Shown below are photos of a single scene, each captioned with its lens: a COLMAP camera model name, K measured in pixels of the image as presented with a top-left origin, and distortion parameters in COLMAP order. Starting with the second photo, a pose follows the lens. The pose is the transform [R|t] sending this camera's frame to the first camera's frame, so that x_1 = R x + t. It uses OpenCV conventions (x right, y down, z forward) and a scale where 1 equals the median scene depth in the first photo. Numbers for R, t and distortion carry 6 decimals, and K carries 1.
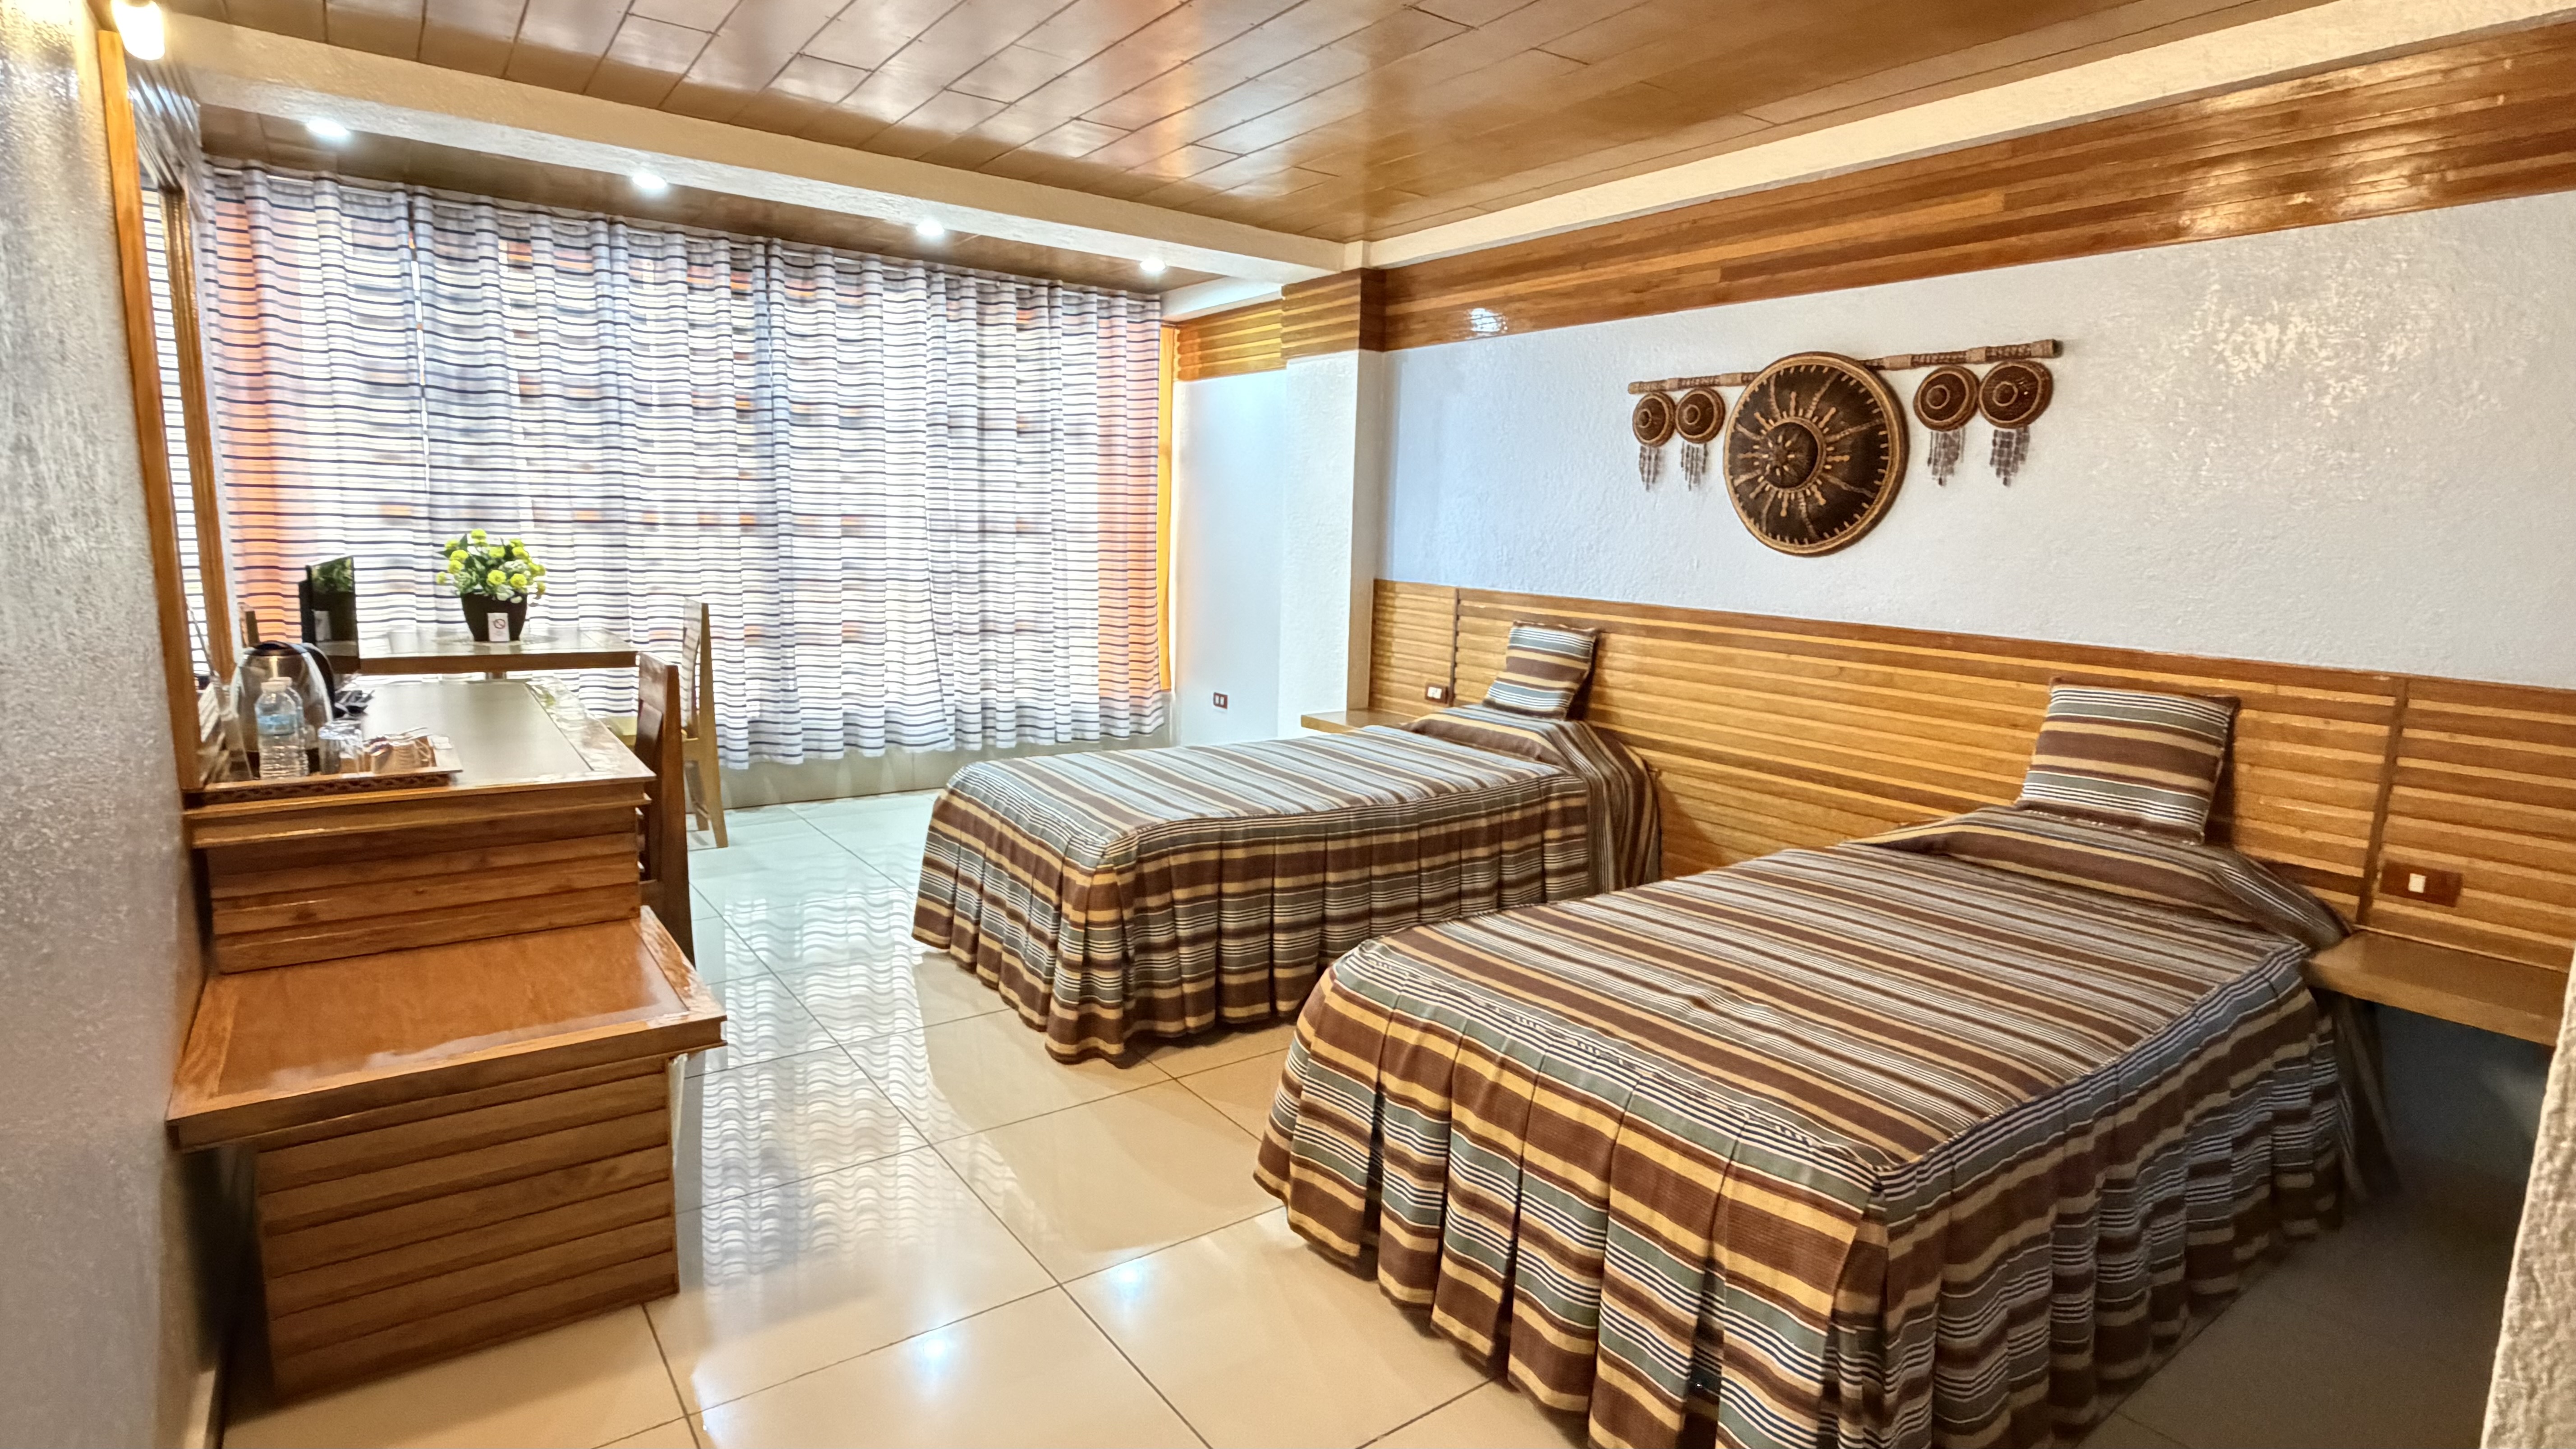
lens RADIAL K [[1298.1, 0, 1288.0], [0, 1298.1, 724.5], [0, 0, 1]] dist [-0.001511, 0.015838]
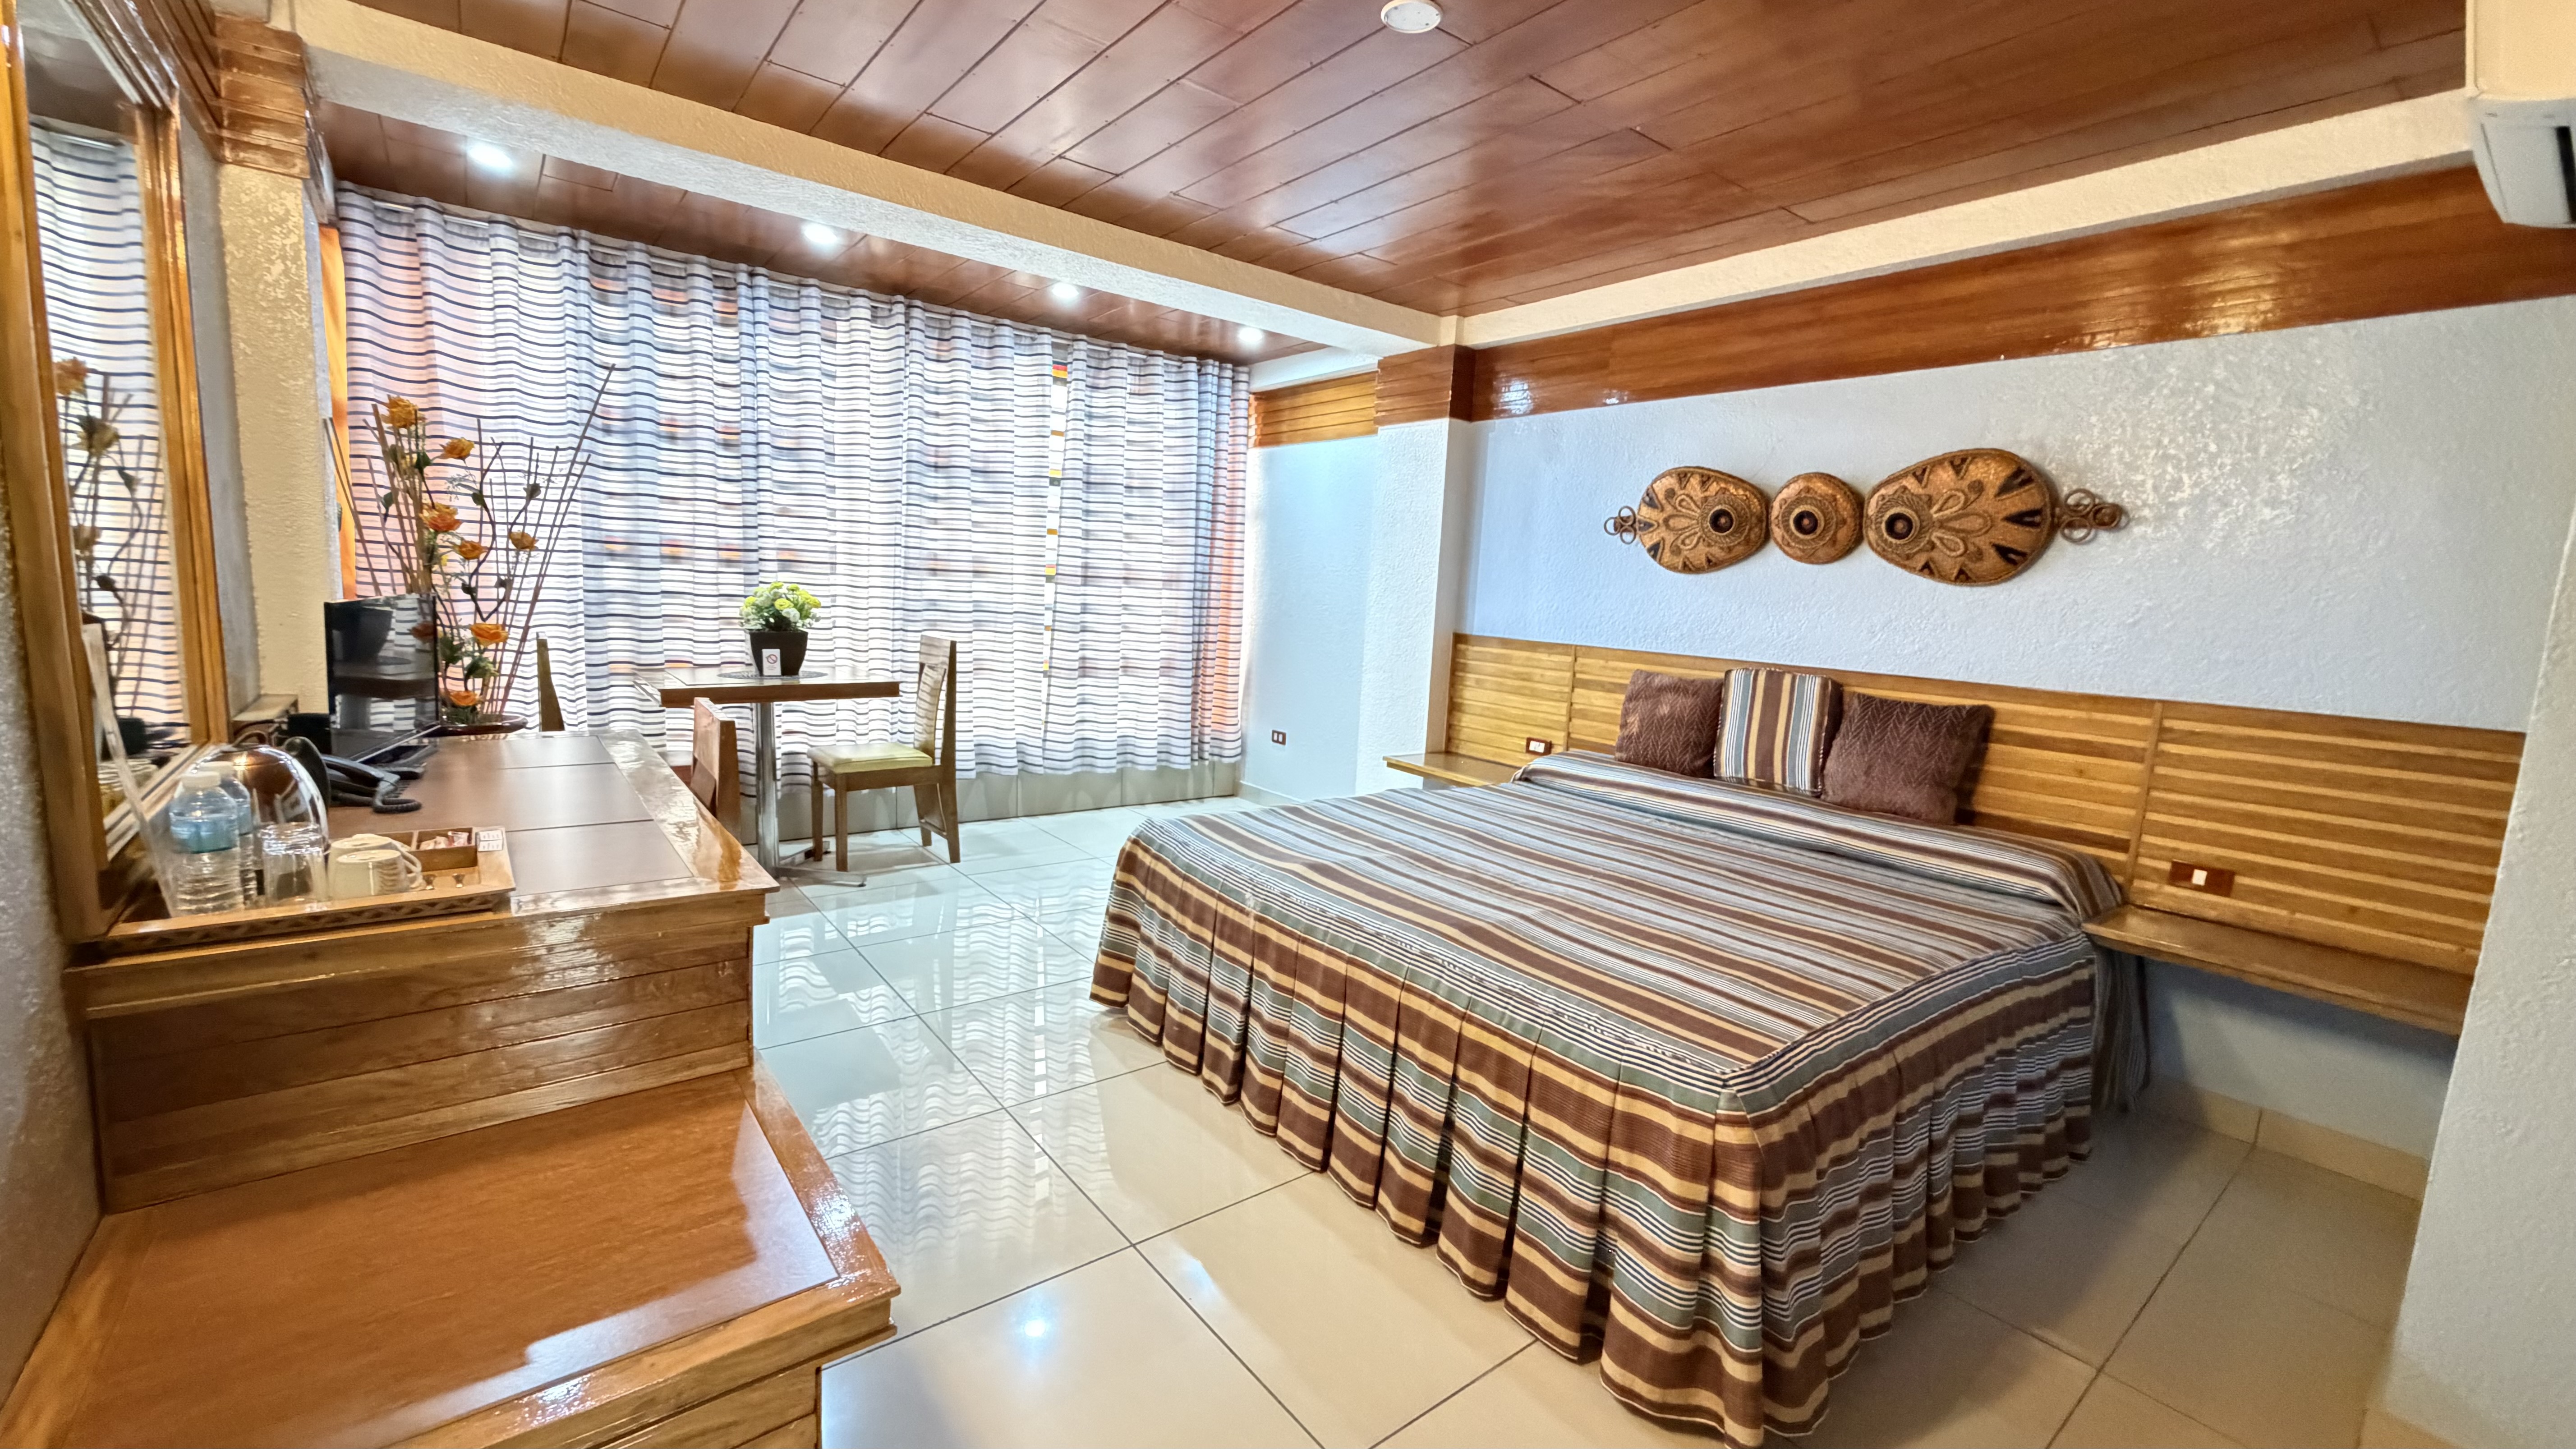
lens RADIAL K [[983.0, 0, 1292.3], [0, 983.0, 716.4], [0, 0, 1]] dist [0.000925, -0.000008]
pose [[0.997666, 0.008664, 0.067731, -0.117547], [-0.008181, 0.999939, -0.007405, -0.025396], [-0.067791, 0.006833, 0.997676, 0.158593]]
